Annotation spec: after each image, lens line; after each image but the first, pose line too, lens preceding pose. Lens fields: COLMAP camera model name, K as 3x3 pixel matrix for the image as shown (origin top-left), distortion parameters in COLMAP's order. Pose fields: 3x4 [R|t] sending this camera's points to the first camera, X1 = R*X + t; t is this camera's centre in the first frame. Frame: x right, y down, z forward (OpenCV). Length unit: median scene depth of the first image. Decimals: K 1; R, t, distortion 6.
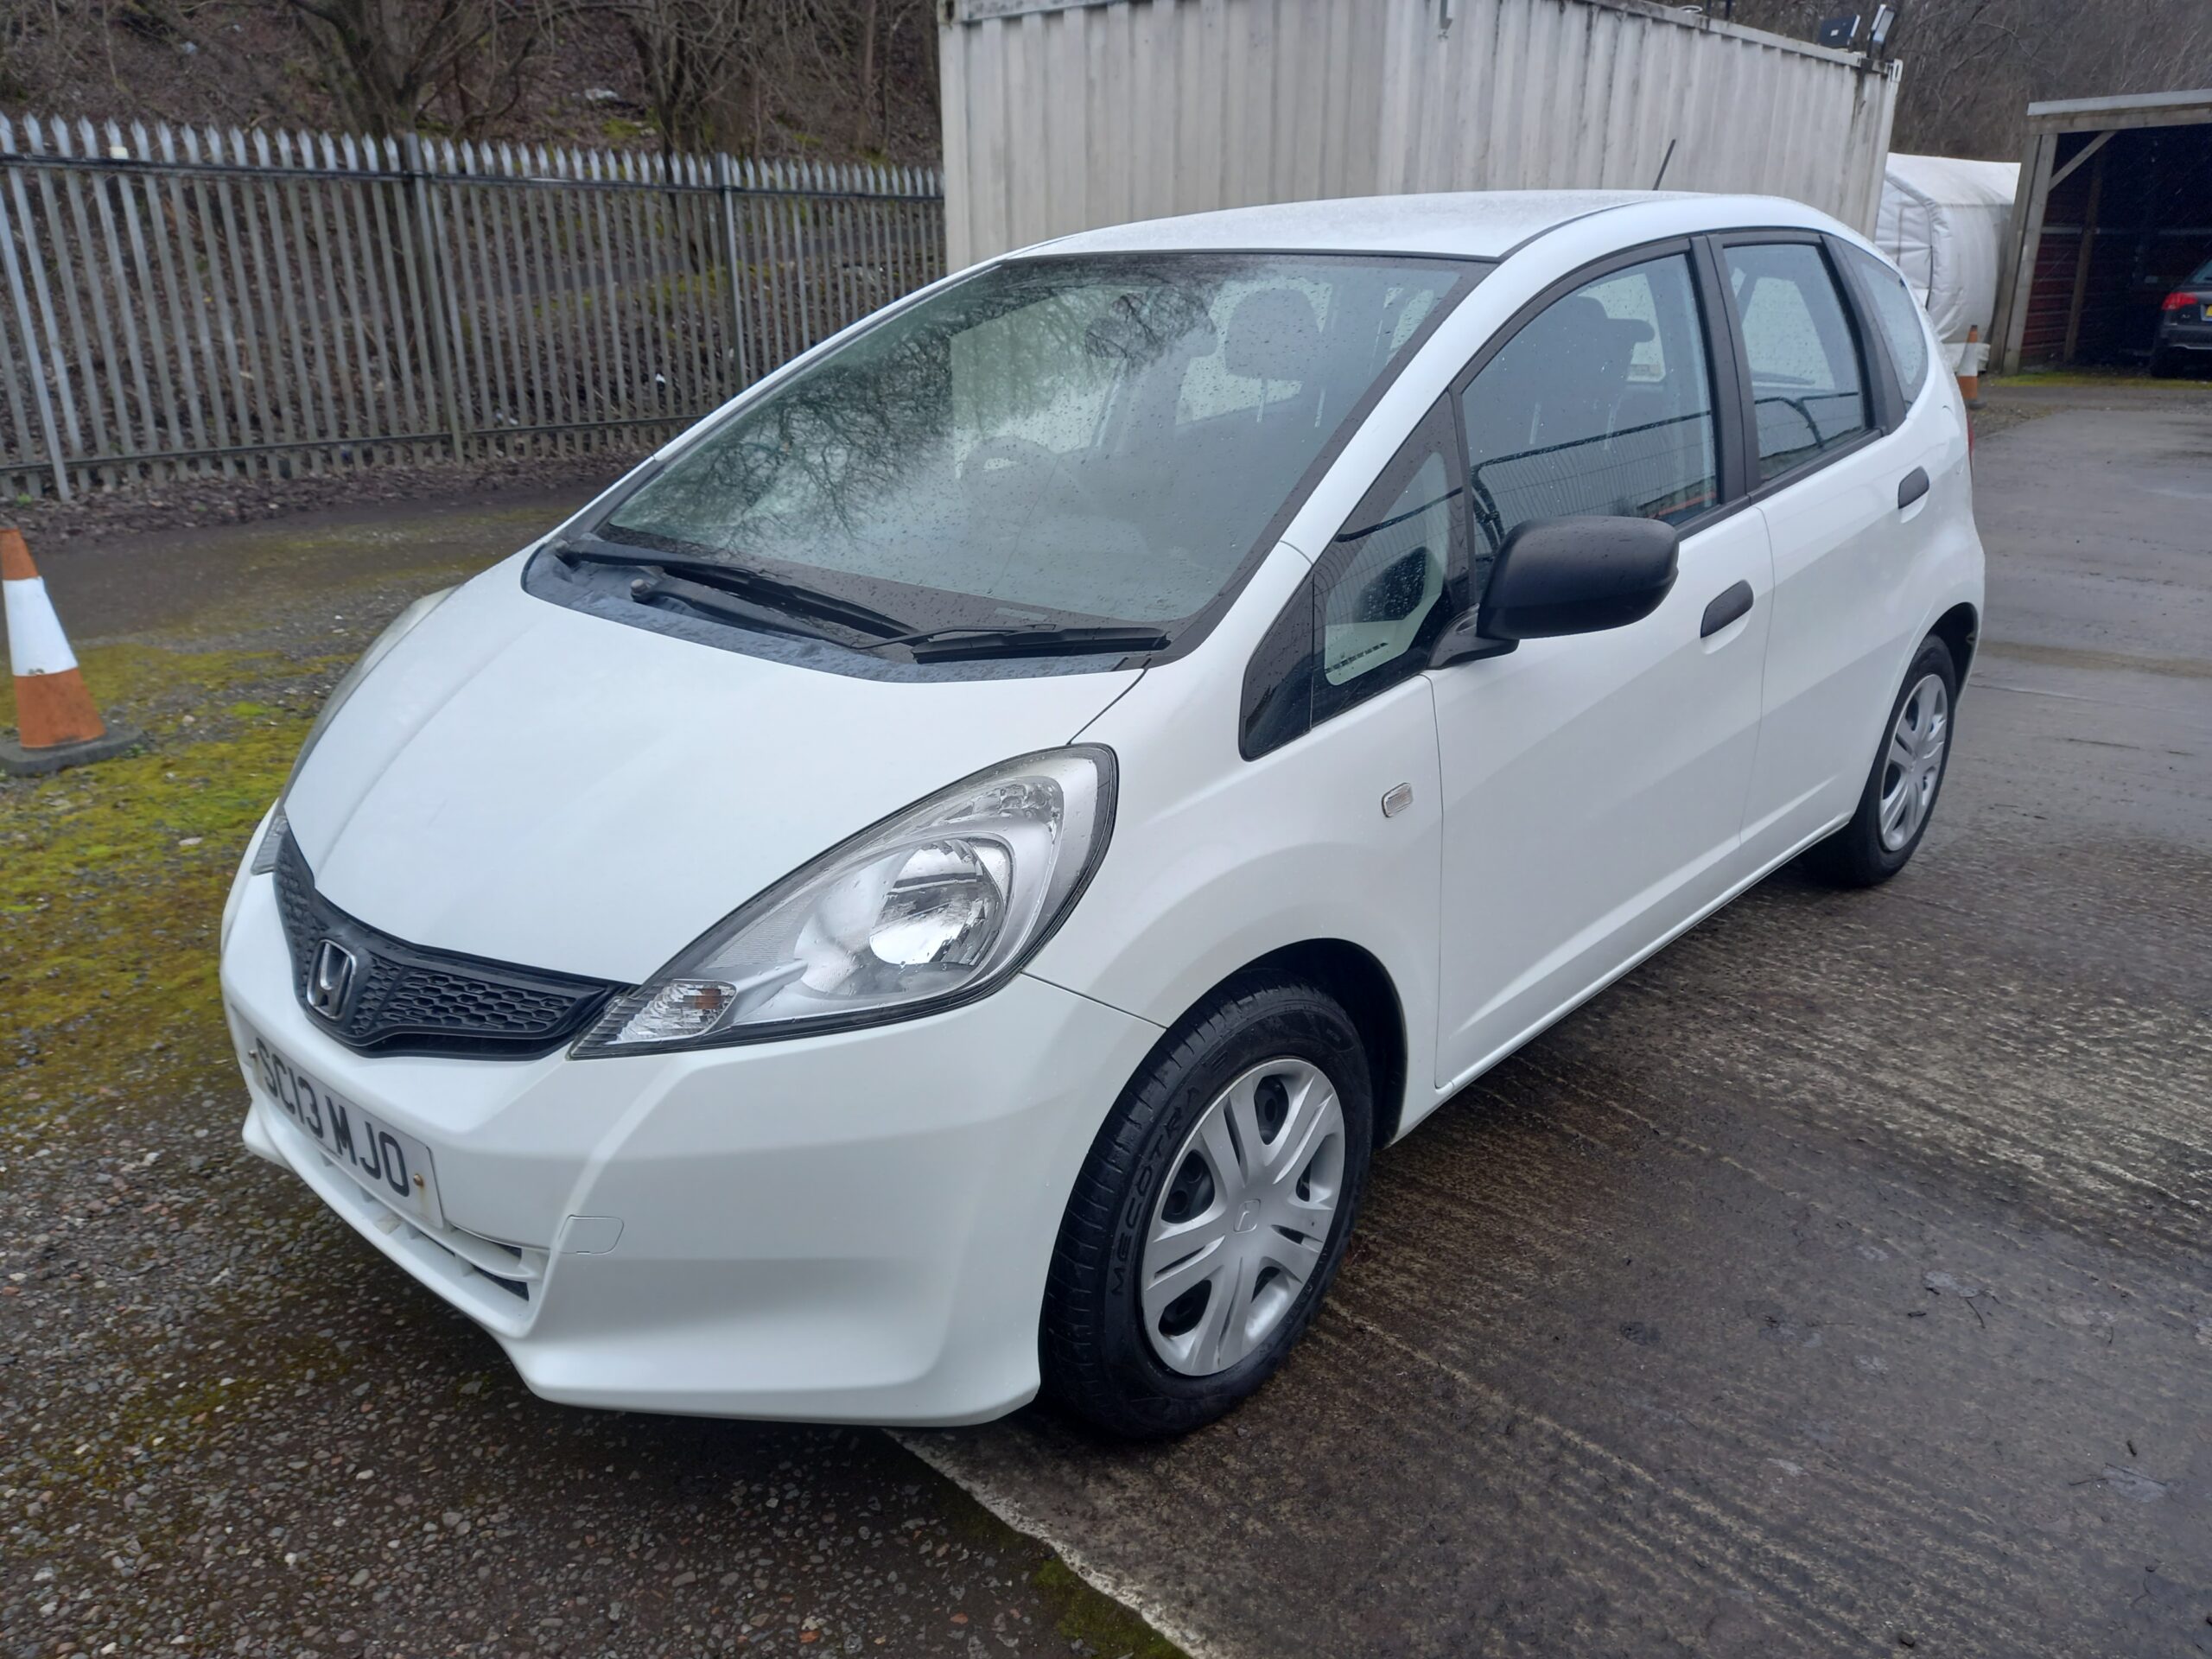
lens RADIAL K [[1622.2, 0, 1106.7], [0, 1622.2, 843.9], [0, 0, 1]] dist [0.068340, -0.073145]
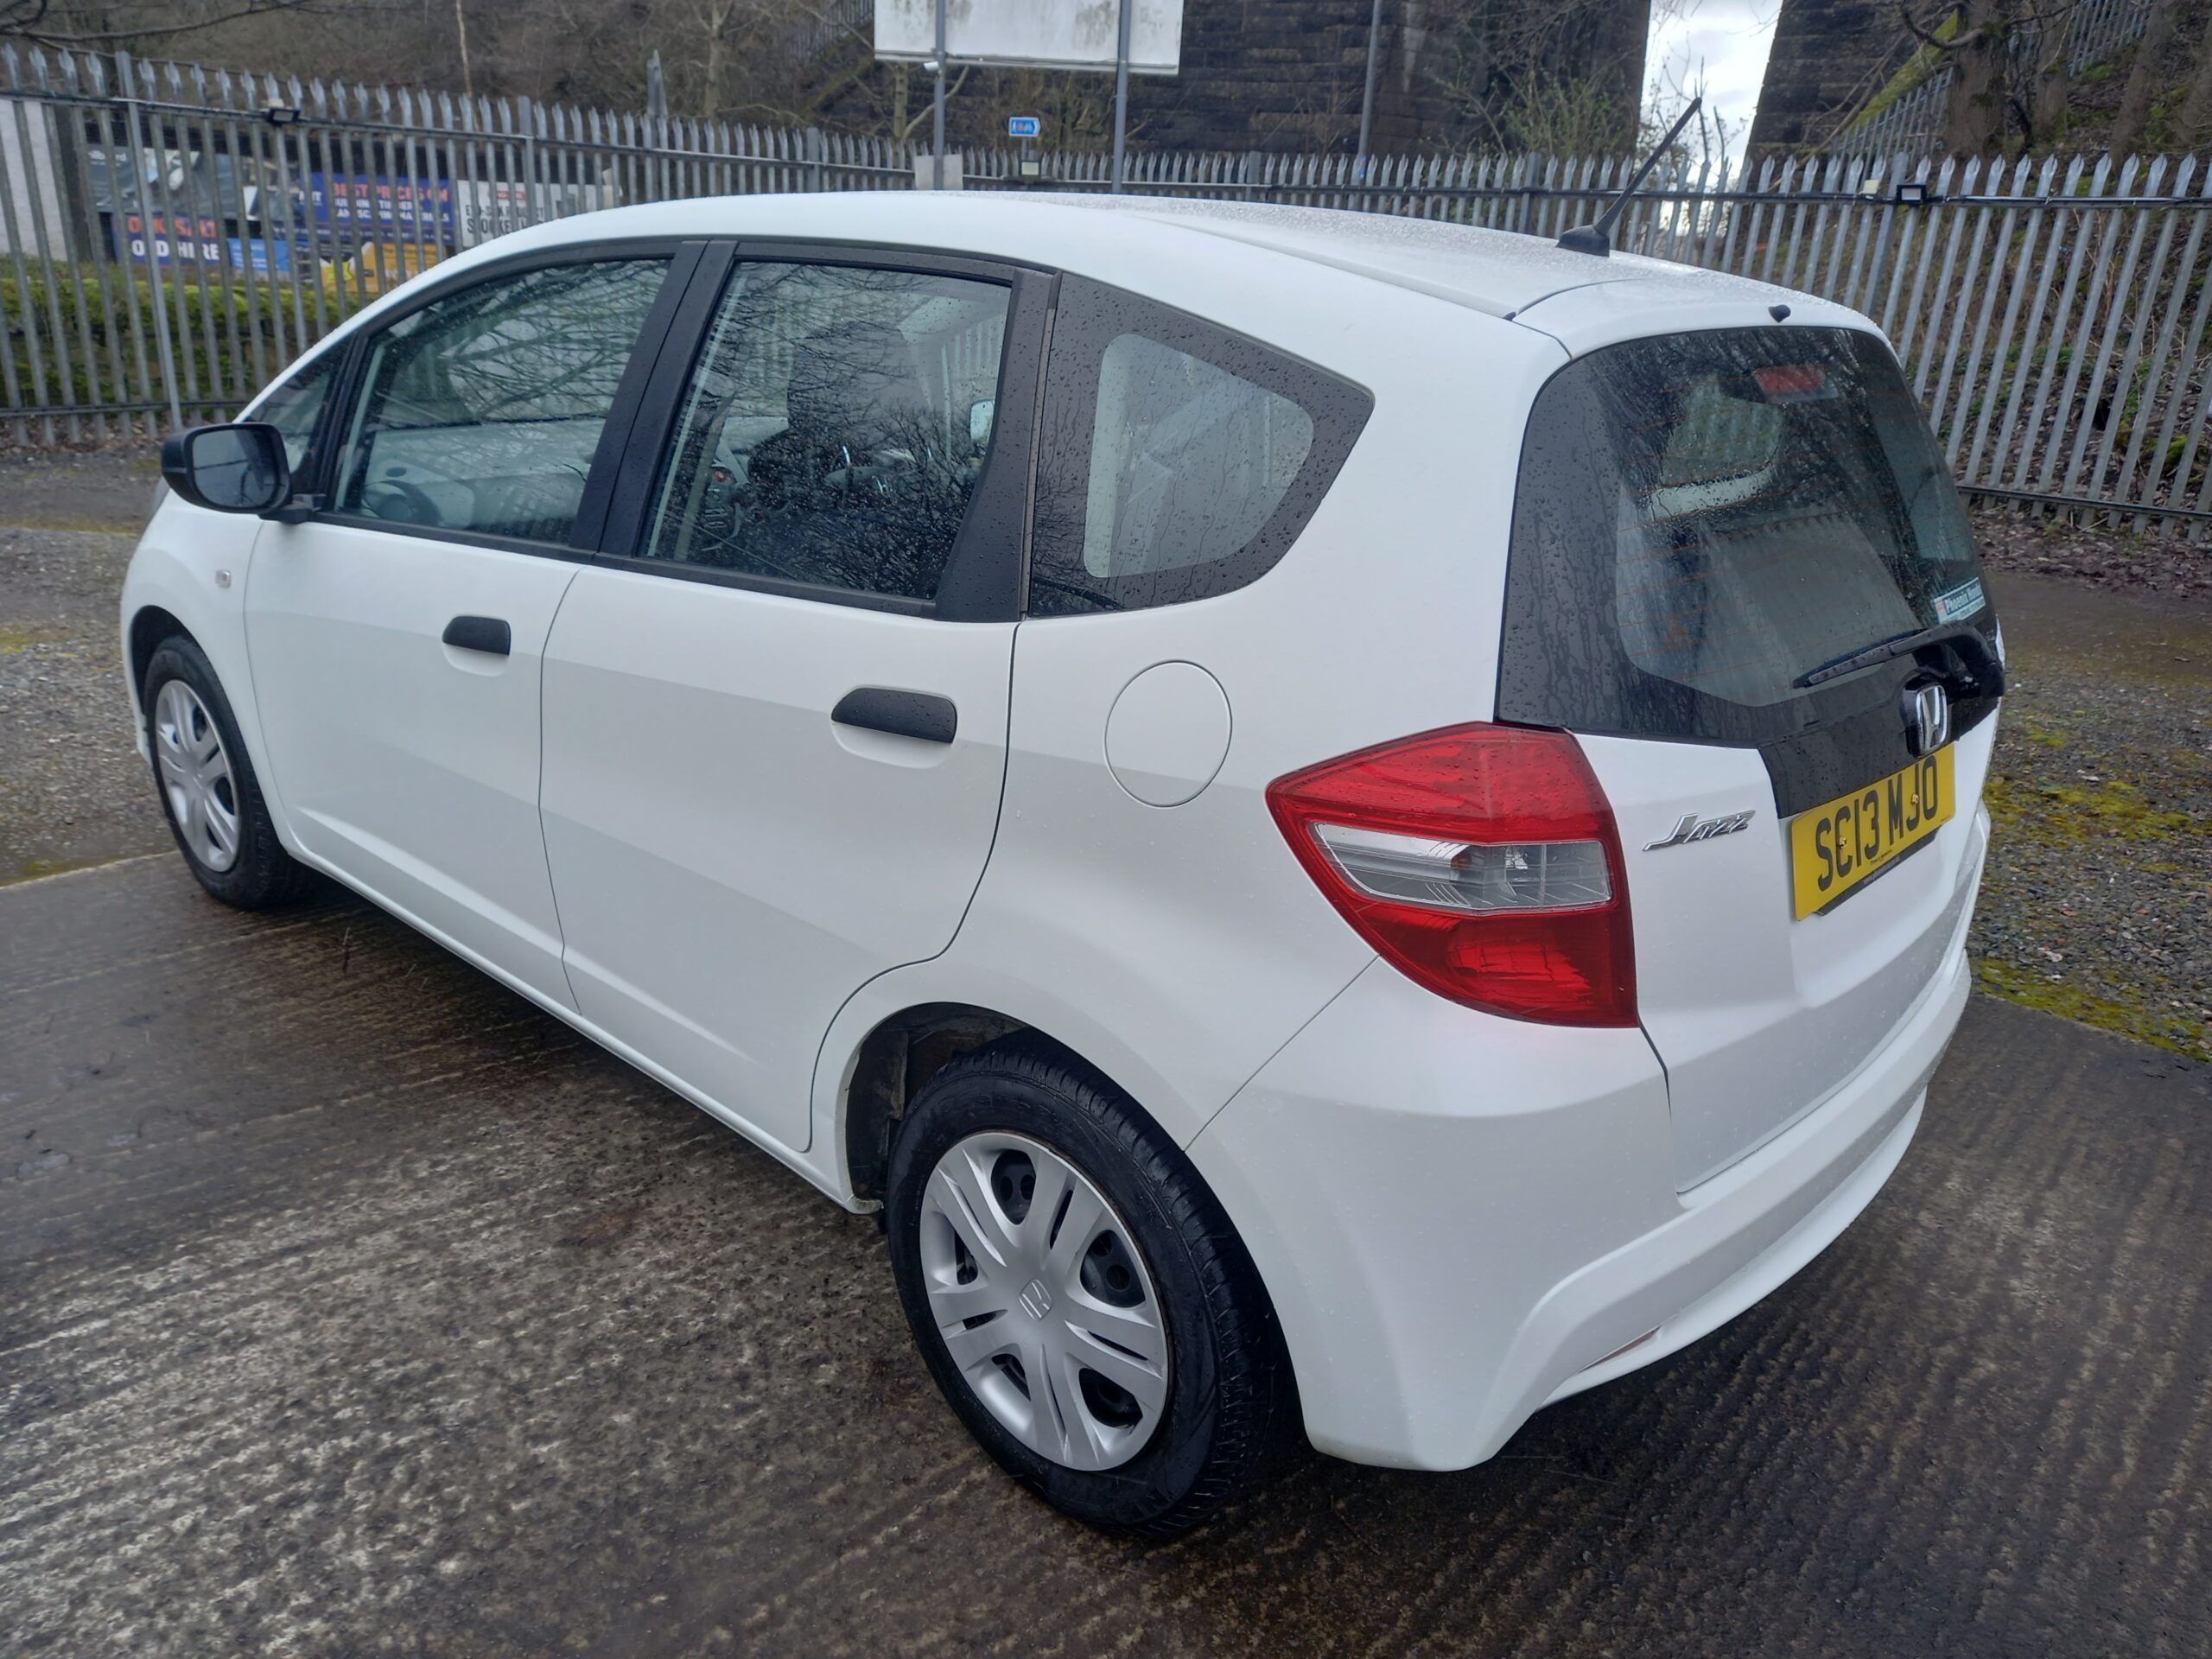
lens RADIAL K [[1622.2, 0, 1106.7], [0, 1622.2, 843.9], [0, 0, 1]] dist [0.068340, -0.073145]
pose [[-0.005668, 0.354243, -0.935136, 1.244825], [-0.401072, 0.855834, 0.326633, -0.471983], [0.916029, 0.376909, 0.137226, 1.212501]]
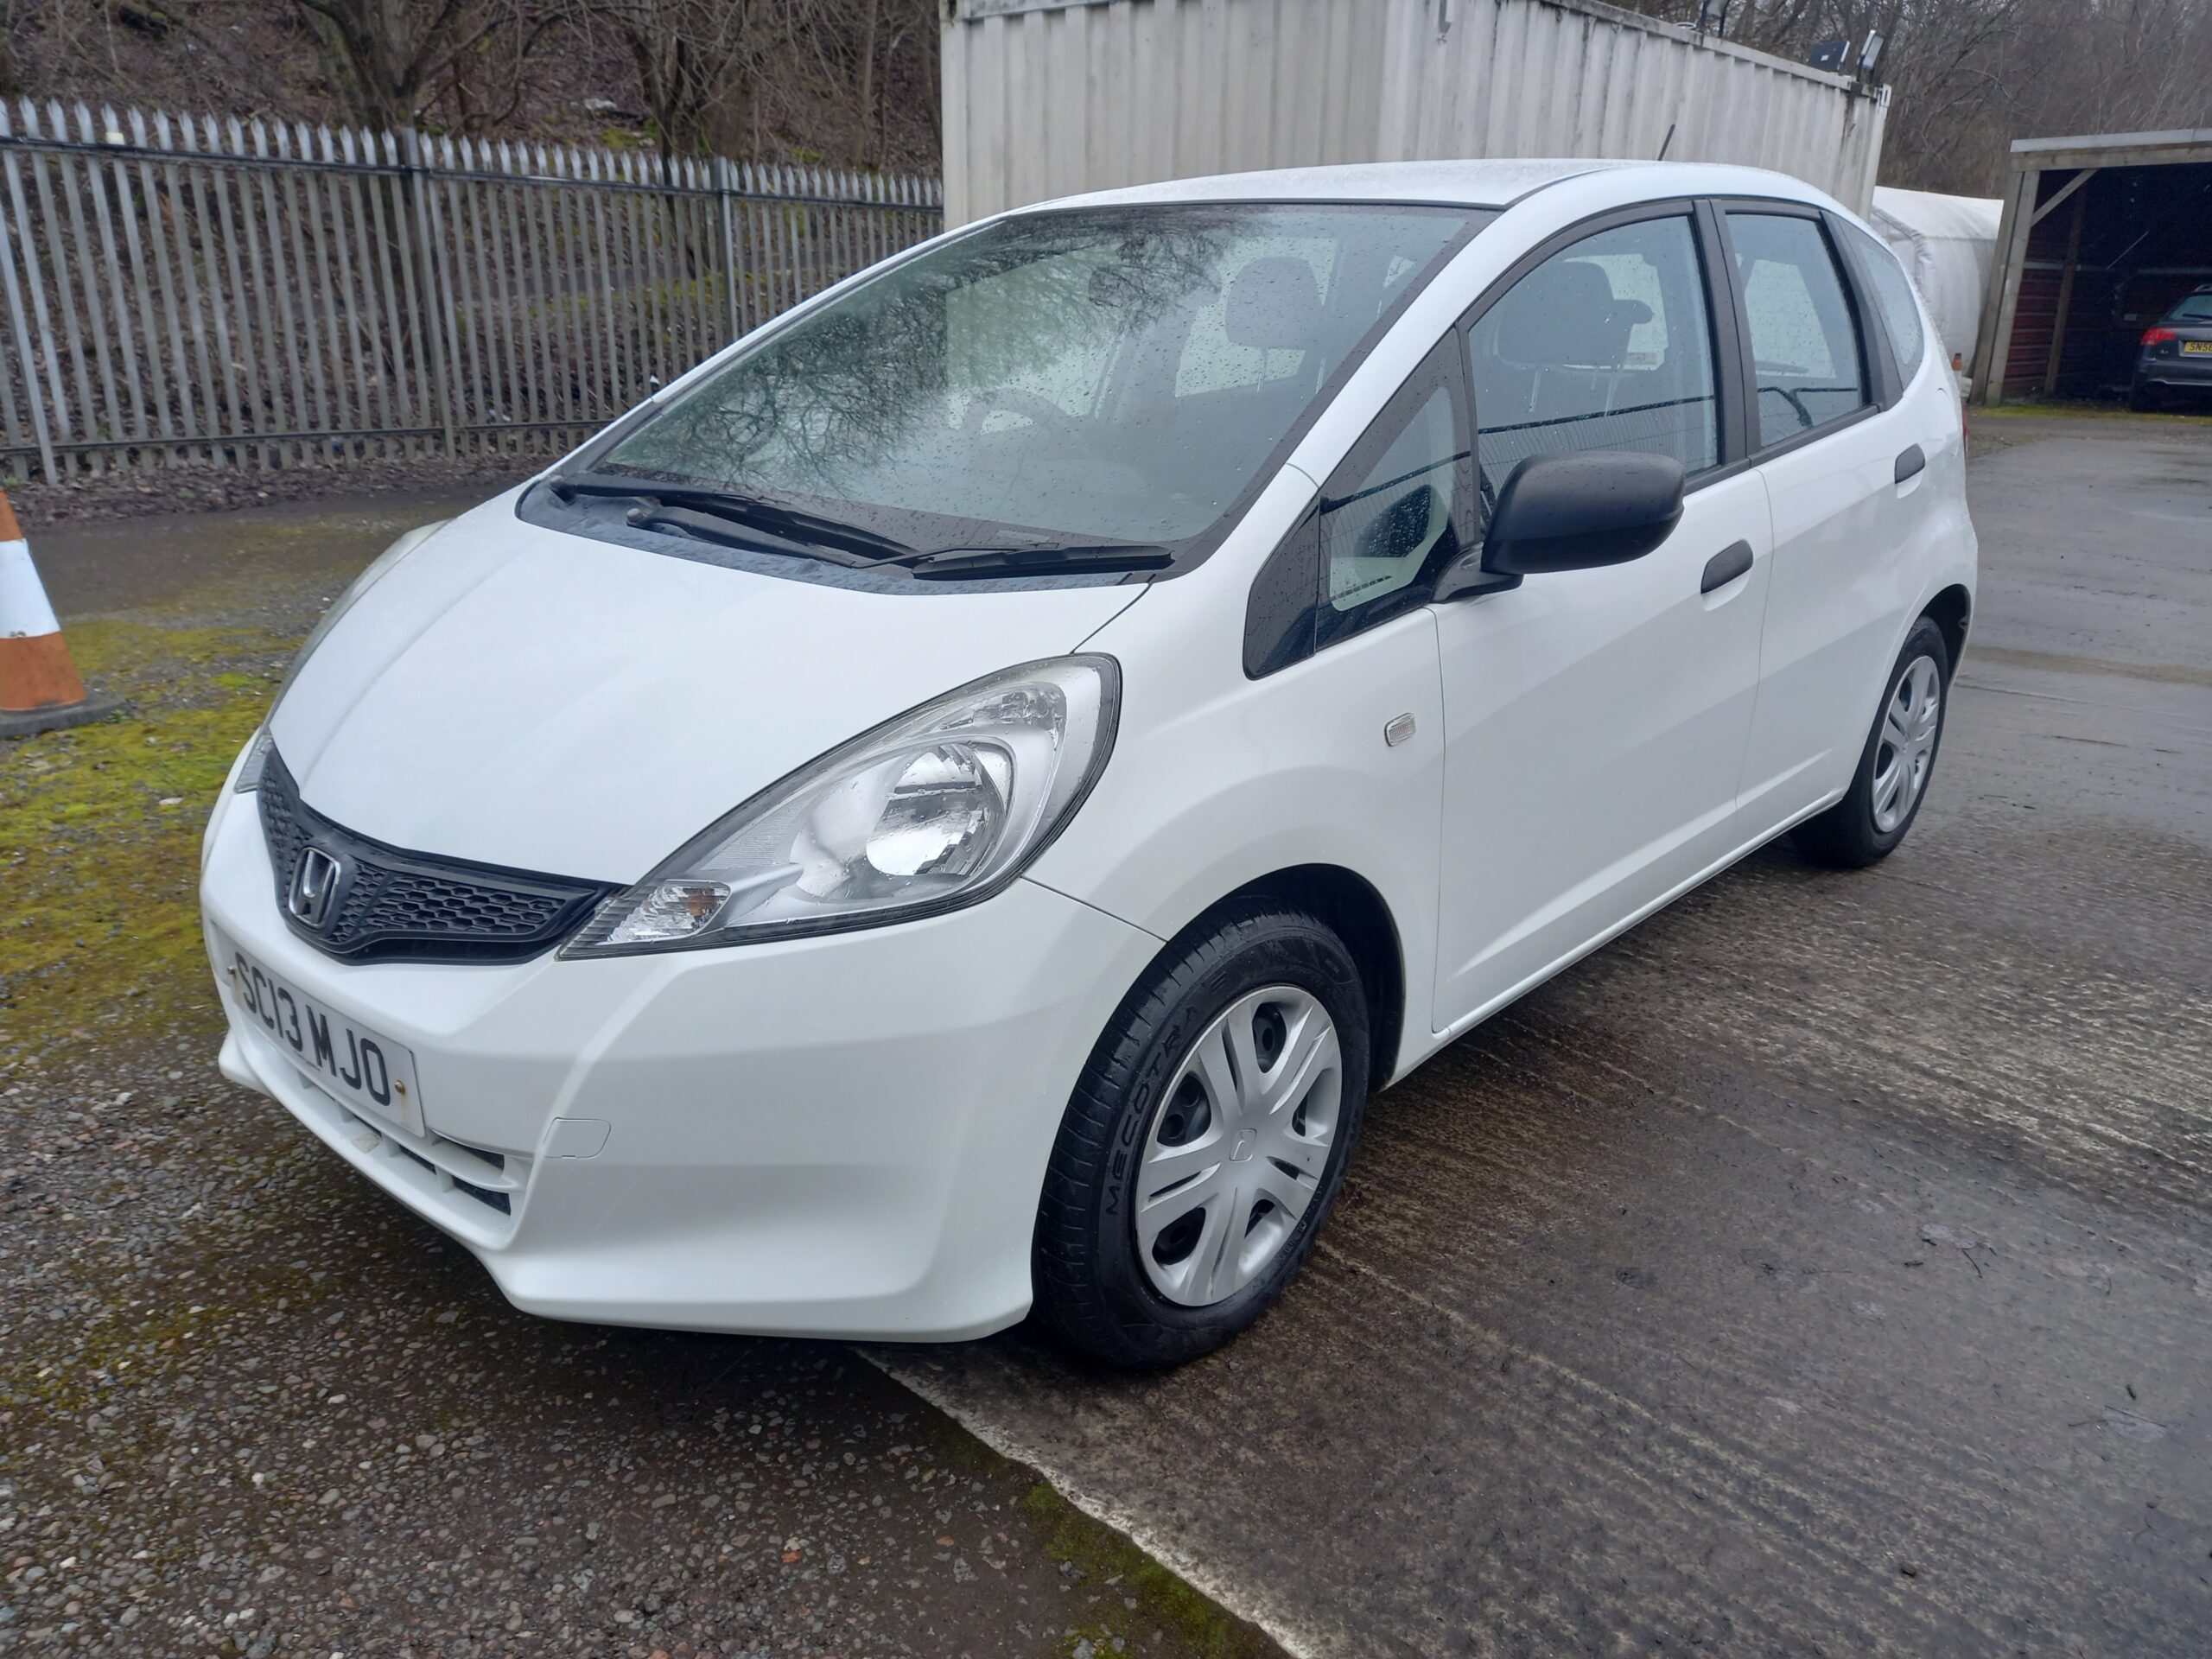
lens RADIAL K [[1618.6, 0, 1111.4], [0, 1618.6, 840.1], [0, 0, 1]] dist [0.066611, -0.067991]
pose [[0.999792, 0.016084, 0.012539, -0.006514], [-0.015876, 0.999737, -0.016523, 0.045339], [-0.012801, 0.016321, 0.999785, 0.010843]]
